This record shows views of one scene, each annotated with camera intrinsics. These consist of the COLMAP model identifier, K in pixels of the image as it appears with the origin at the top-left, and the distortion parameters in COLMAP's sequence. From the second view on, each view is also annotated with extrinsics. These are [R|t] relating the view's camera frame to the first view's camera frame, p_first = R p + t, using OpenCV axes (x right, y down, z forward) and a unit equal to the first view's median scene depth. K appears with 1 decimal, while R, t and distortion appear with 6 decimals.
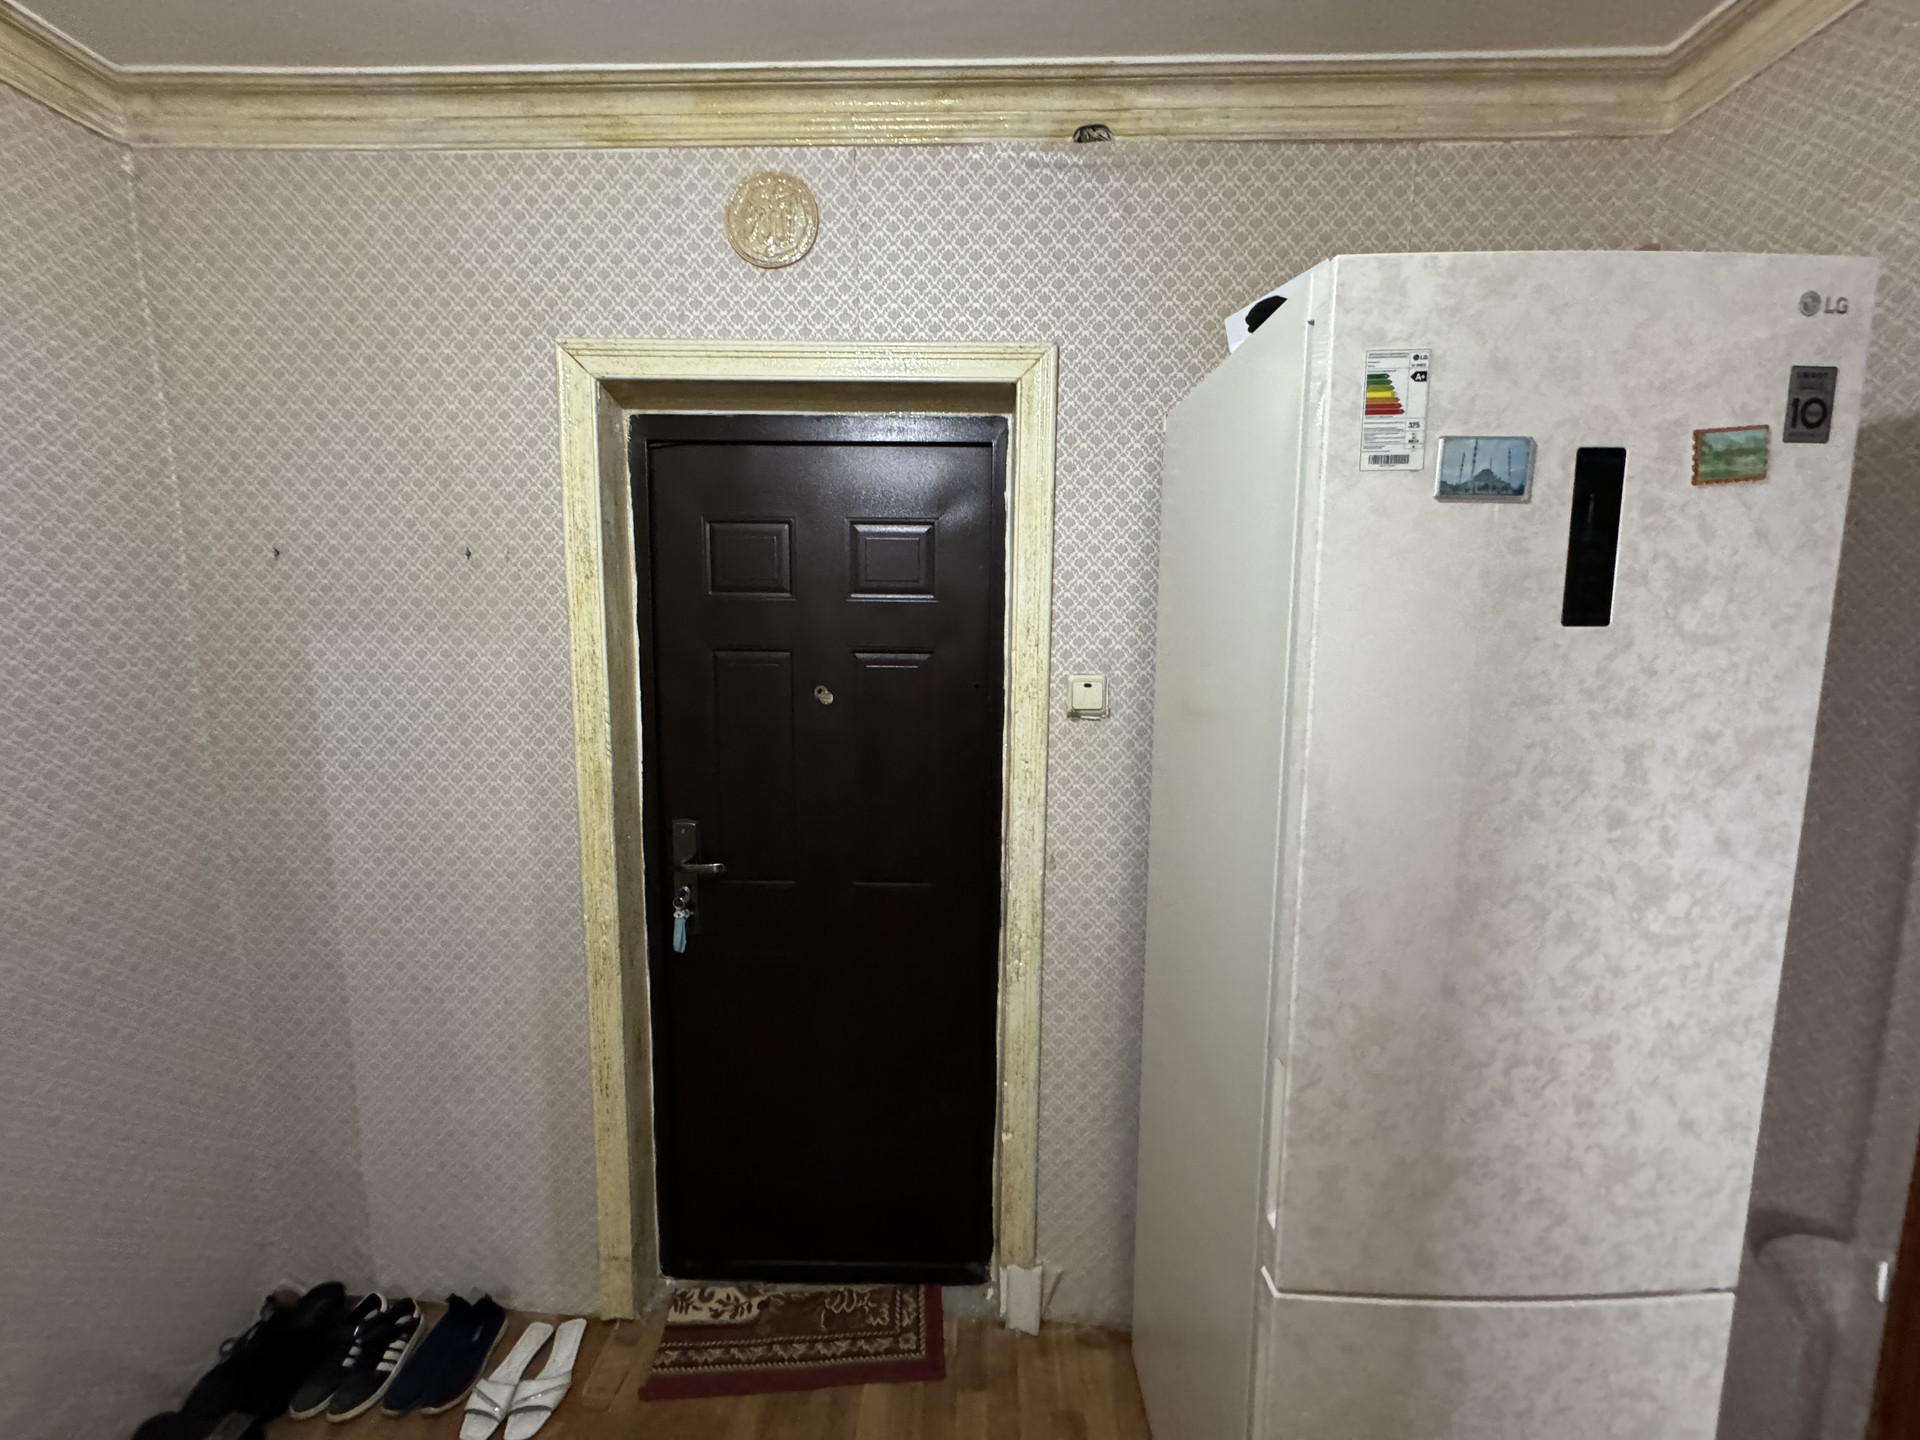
lens RADIAL K [[757.5, 0, 961.4], [0, 757.5, 712.5], [0, 0, 1]] dist [-0.006719, 0.000868]
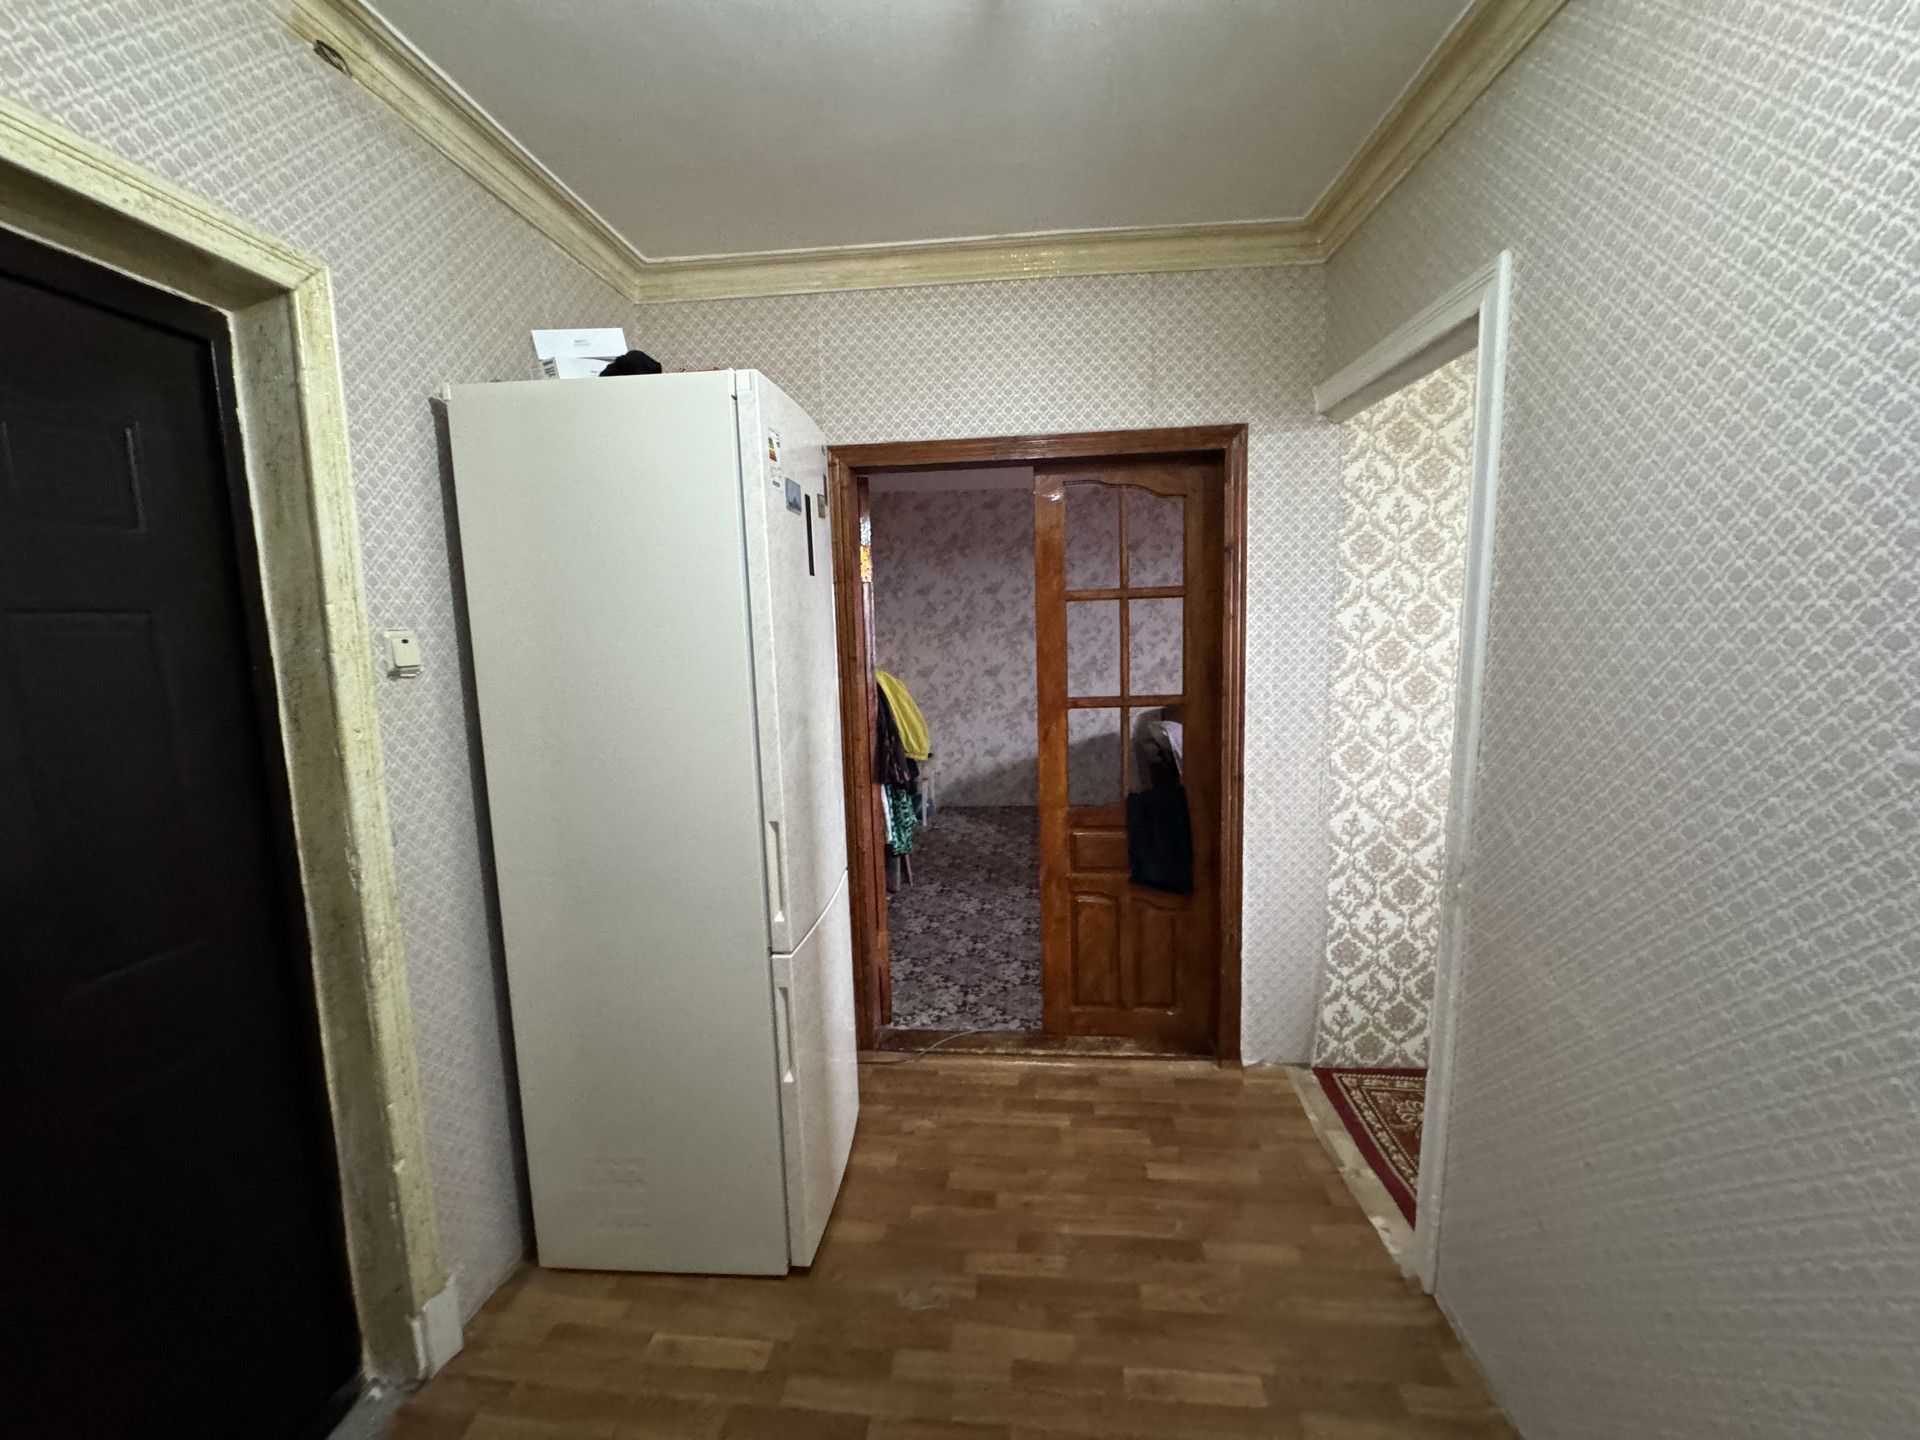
lens RADIAL K [[757.5, 0, 957.3], [0, 757.5, 718.6], [0, 0, 1]] dist [-0.006719, 0.000868]
pose [[0.068899, -0.136285, 0.988271, -0.820980], [0.151811, 0.980520, 0.124632, 0.052411], [-0.986005, 0.141443, 0.088247, 0.256838]]
